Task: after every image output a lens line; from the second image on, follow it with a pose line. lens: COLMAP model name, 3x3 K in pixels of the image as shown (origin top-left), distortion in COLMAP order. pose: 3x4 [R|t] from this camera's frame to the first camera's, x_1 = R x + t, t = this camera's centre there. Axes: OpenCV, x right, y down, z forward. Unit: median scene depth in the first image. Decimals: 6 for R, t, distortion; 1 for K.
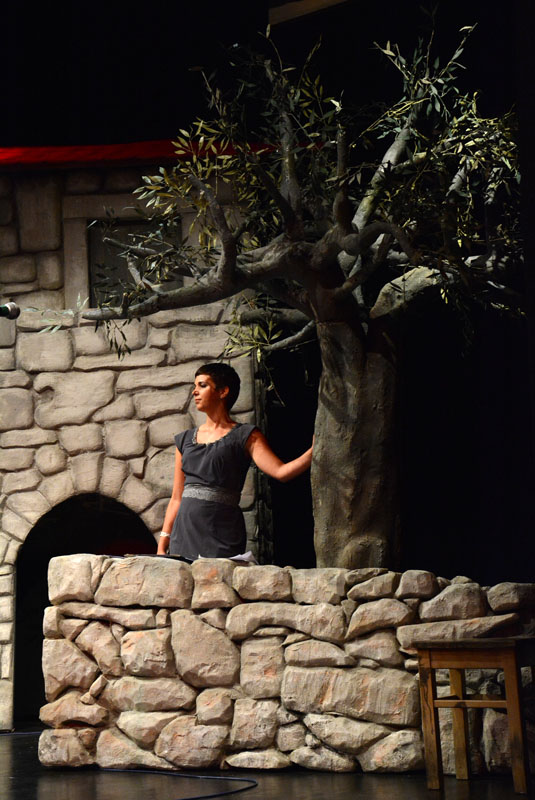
lens RADIAL K [[1412.5, 0, 272.9], [0, 1412.5, 414.6], [0, 0, 1]] dist [0.299725, 0.000000]
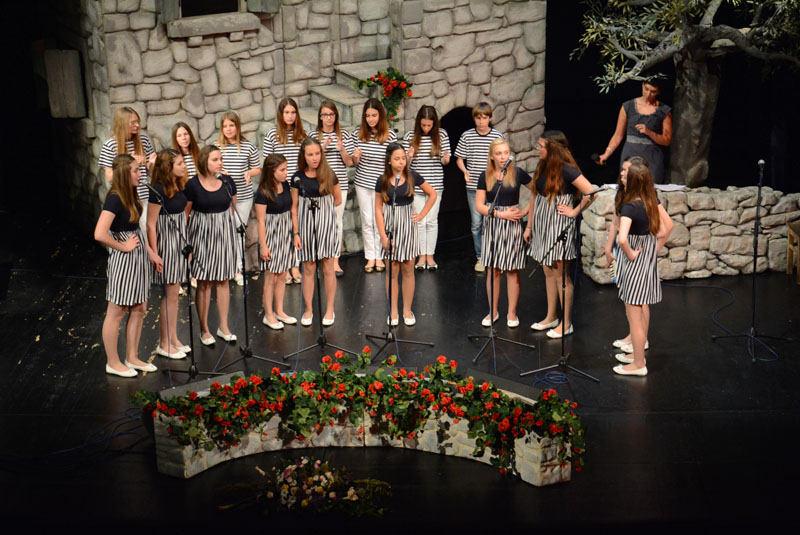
lens RADIAL K [[2030.8, 0, 395.9], [0, 2030.8, 270.8], [0, 0, 1]] dist [0.675792, 0.000000]
pose [[0.841824, -0.151867, 0.517947, -2.061490], [-0.082722, 0.911963, 0.401846, -1.026794], [-0.533375, -0.381129, 0.755150, -1.229537]]
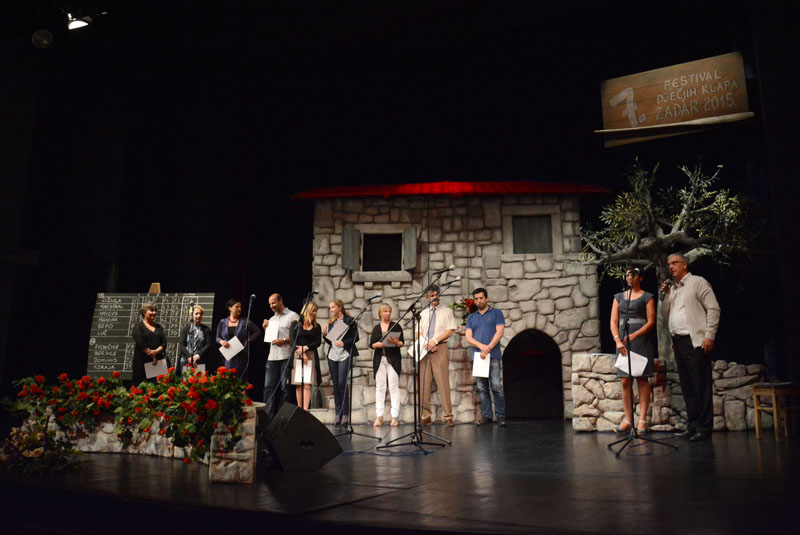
lens RADIAL K [[709.3, 0, 450.4], [0, 709.3, 229.7], [0, 0, 1]] dist [-0.147599, 0.086427]
pose [[0.998152, 0.028339, 0.053761, -0.468710], [-0.024301, 0.996938, -0.074325, -0.029816], [-0.055703, 0.072881, 0.995784, -0.315124]]
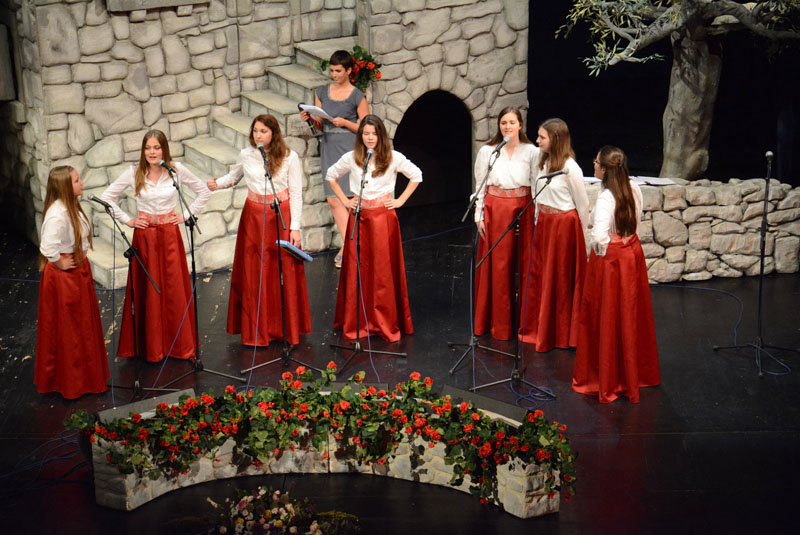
lens RADIAL K [[2198.5, 0, 391.2], [0, 2198.5, 273.7], [0, 0, 1]] dist [0.782091, 0.000000]
pose [[0.834161, -0.156328, 0.528901, -2.023391], [-0.088550, 0.908584, 0.408209, -1.018005], [-0.544365, -0.387346, 0.744063, -1.159585]]
